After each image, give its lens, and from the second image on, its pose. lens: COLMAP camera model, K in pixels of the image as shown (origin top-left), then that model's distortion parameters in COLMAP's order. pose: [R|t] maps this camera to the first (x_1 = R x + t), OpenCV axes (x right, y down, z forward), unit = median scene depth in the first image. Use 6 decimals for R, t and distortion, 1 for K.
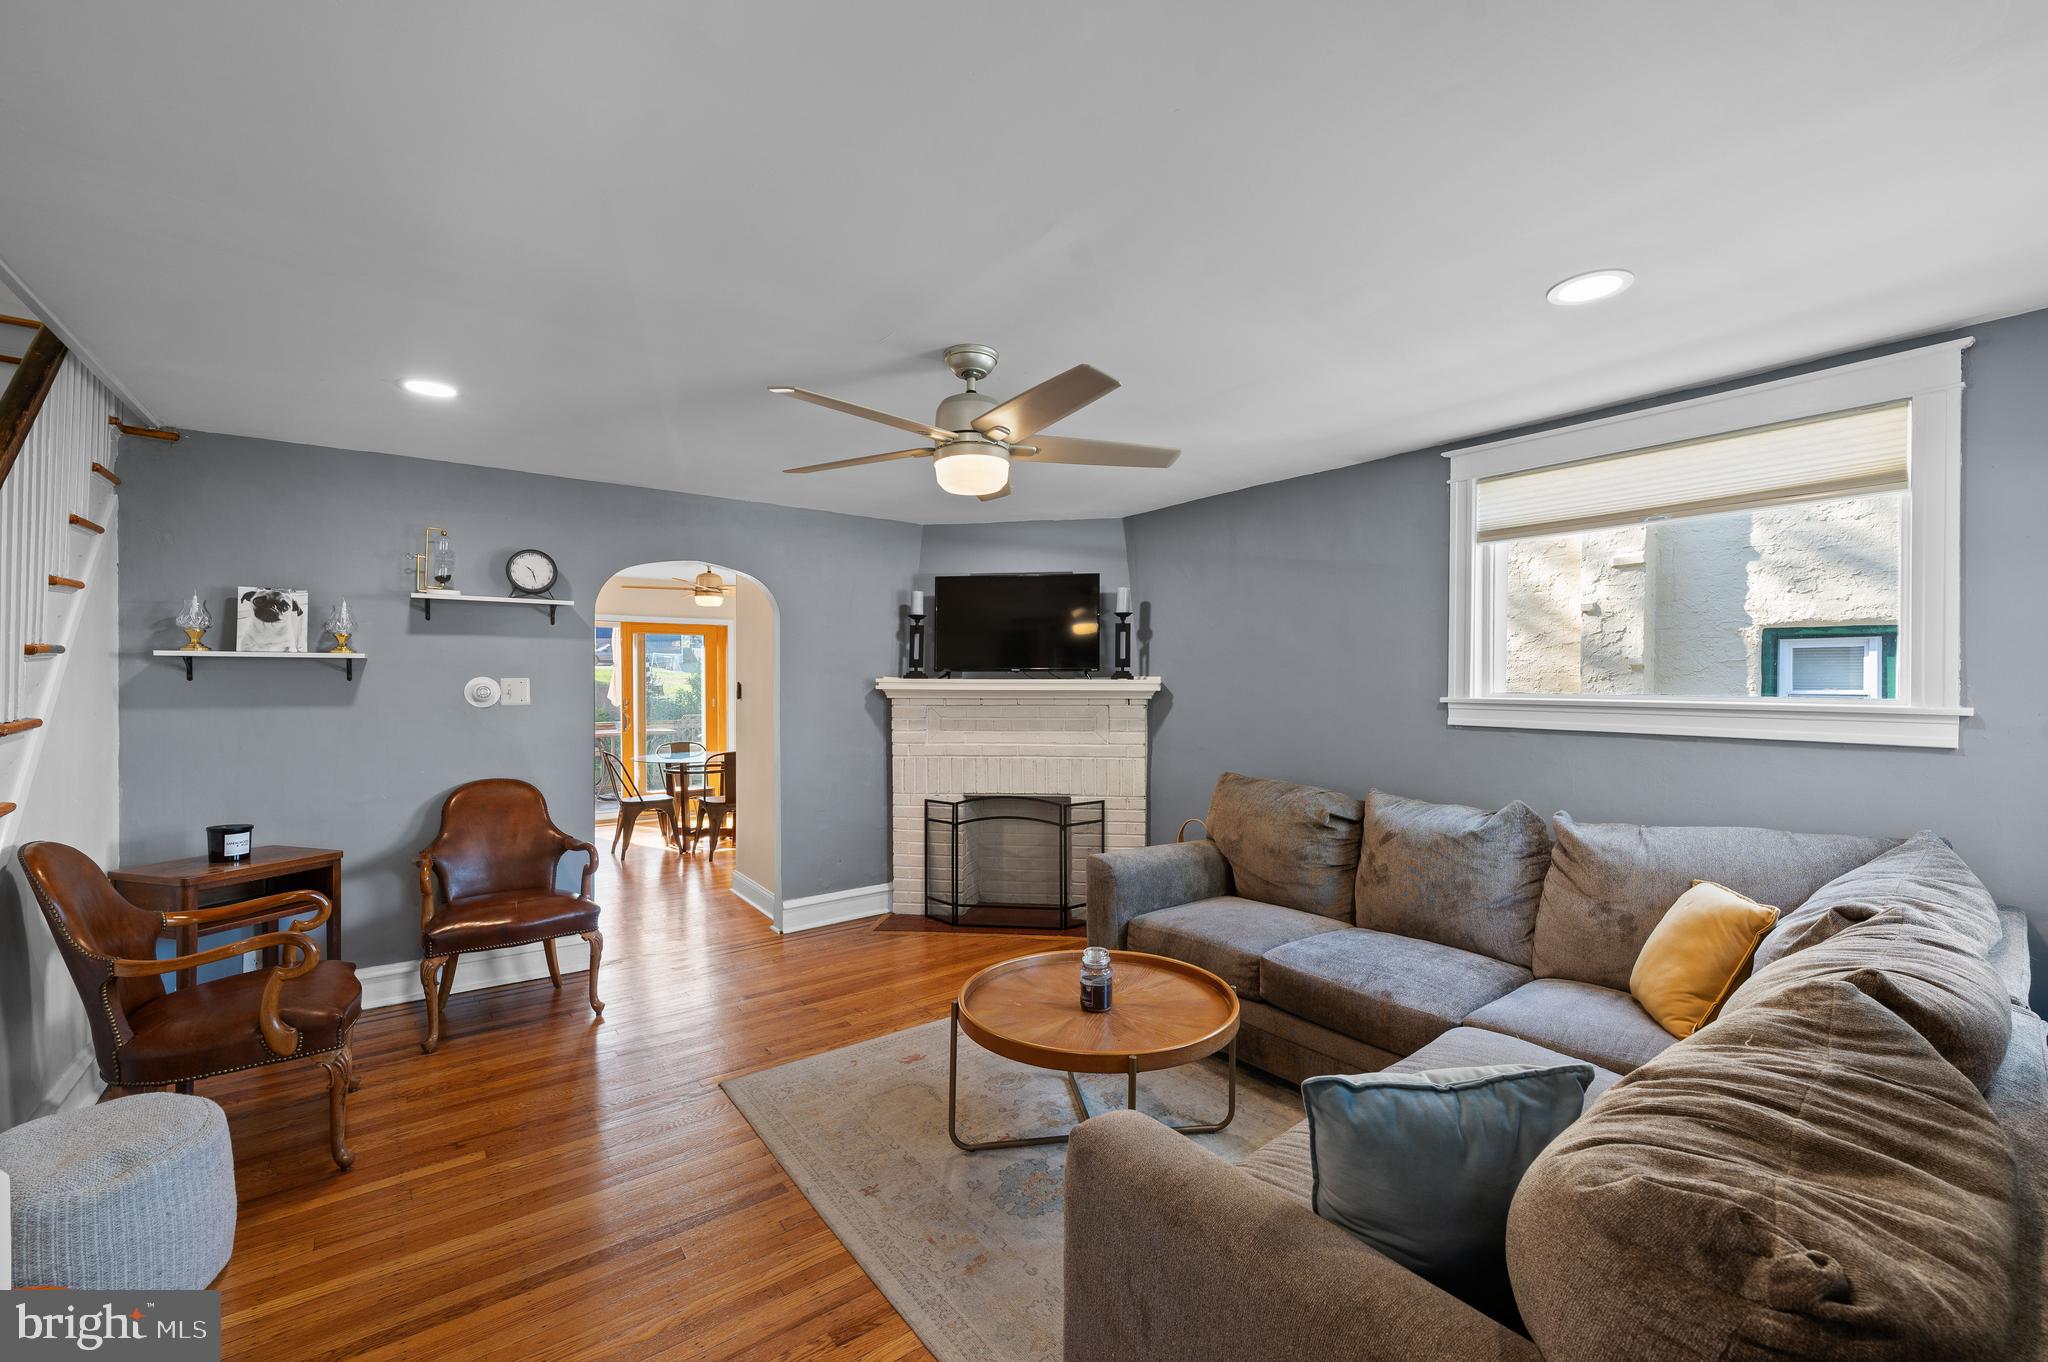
lens RADIAL K [[834.3, 0, 1024.0], [0, 834.3, 681.0], [0, 0, 1]] dist [-0.000267, 0.000073]
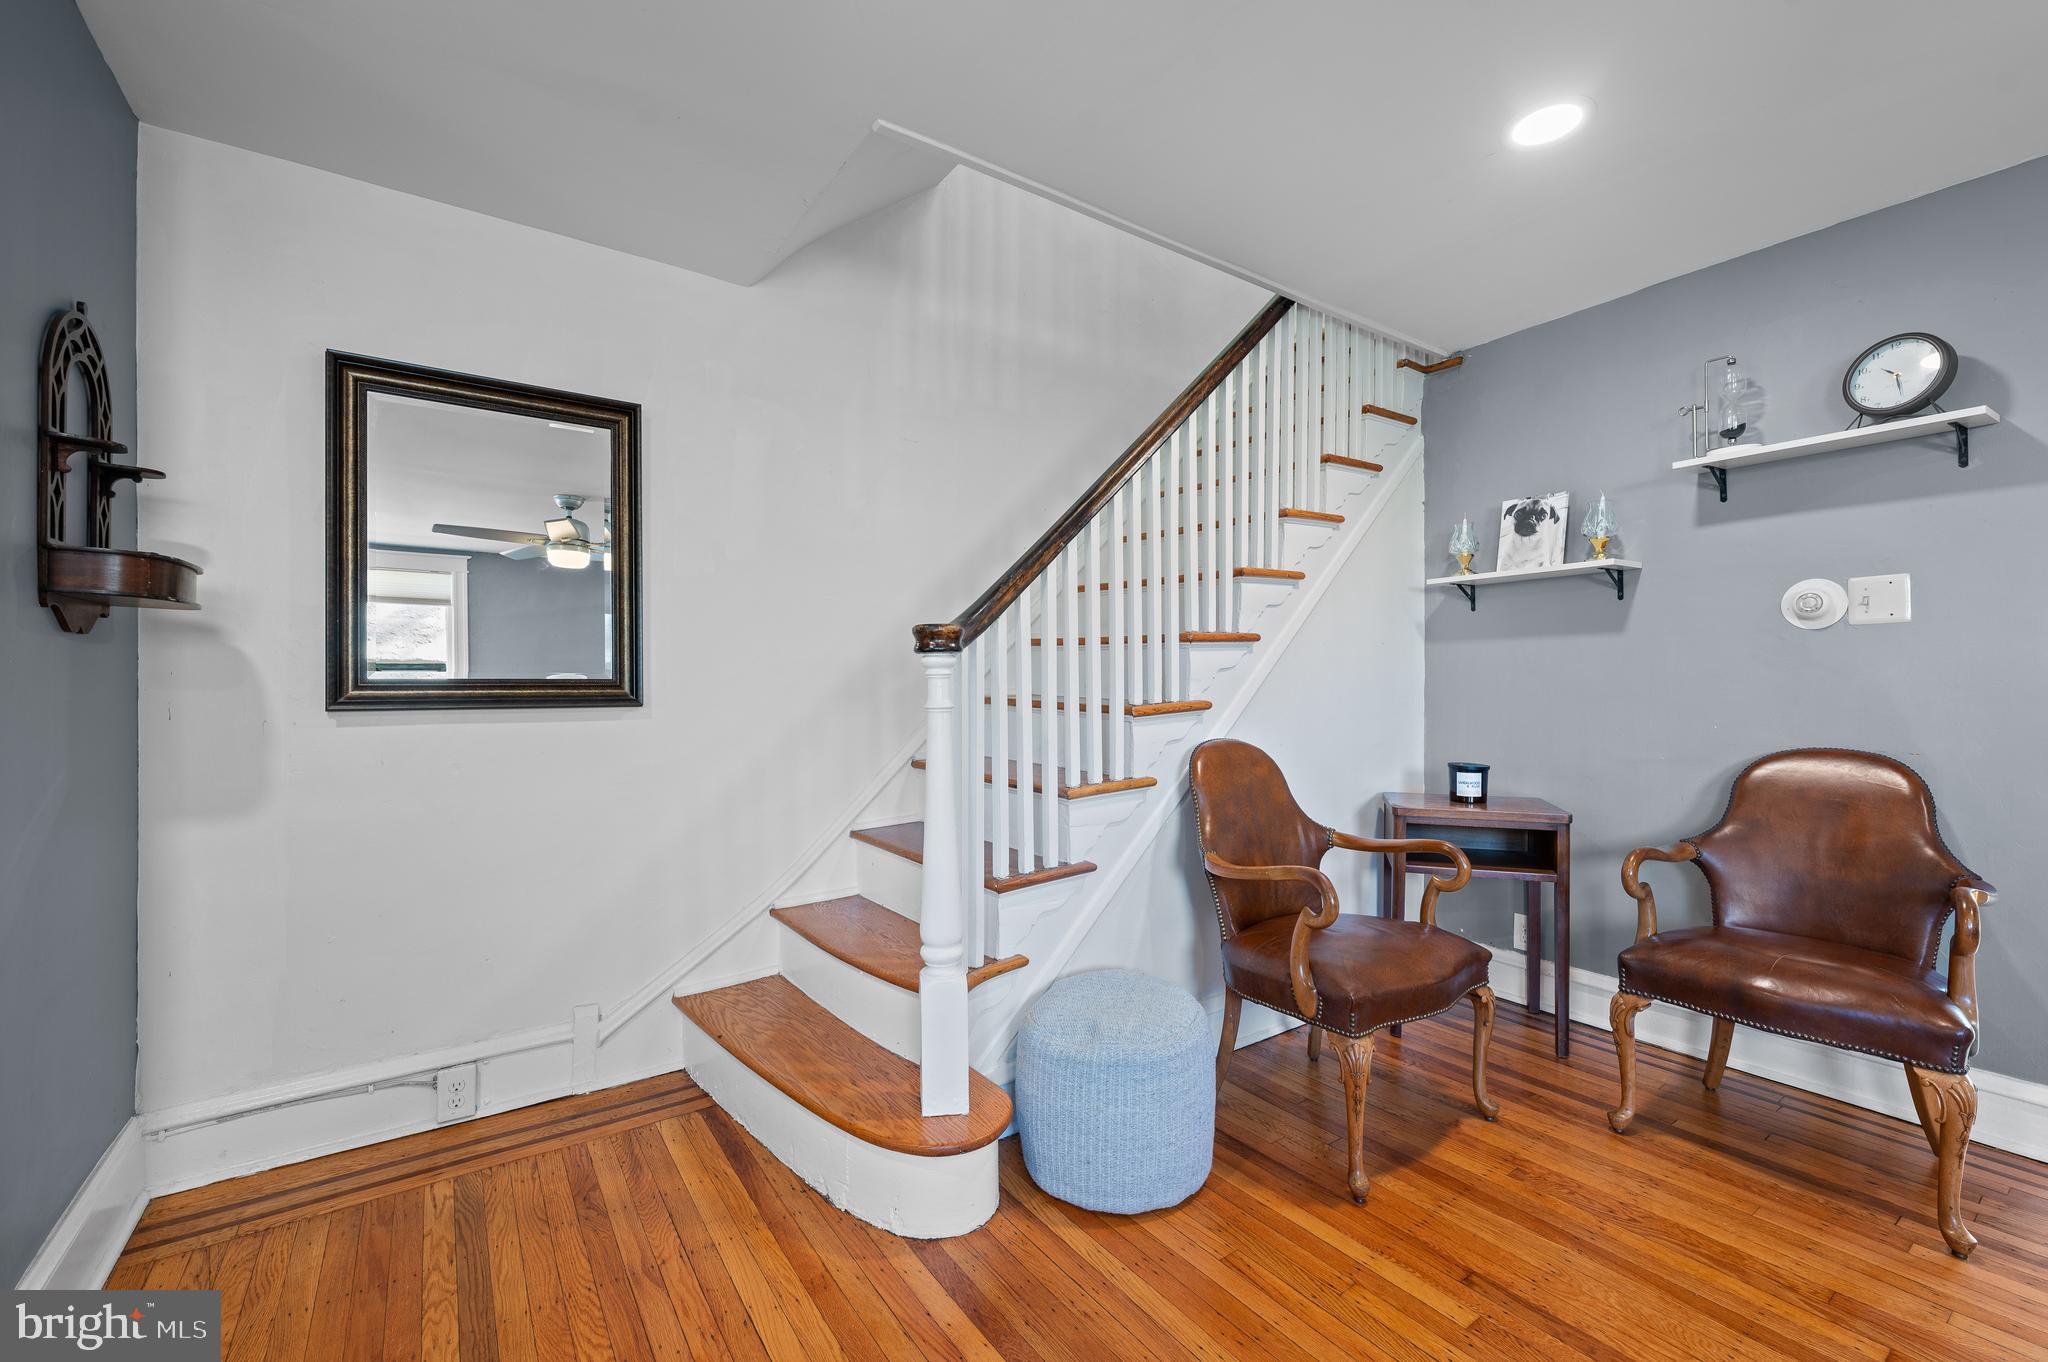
lens RADIAL K [[842.0, 0, 1024.0], [0, 842.0, 681.0], [0, 0, 1]] dist [0.000739, 0.000122]
pose [[-0.025025, -0.002567, -0.999684, -0.025797], [0.003397, 0.999991, -0.002652, 0.077947], [0.999681, -0.003462, -0.025016, 0.497598]]
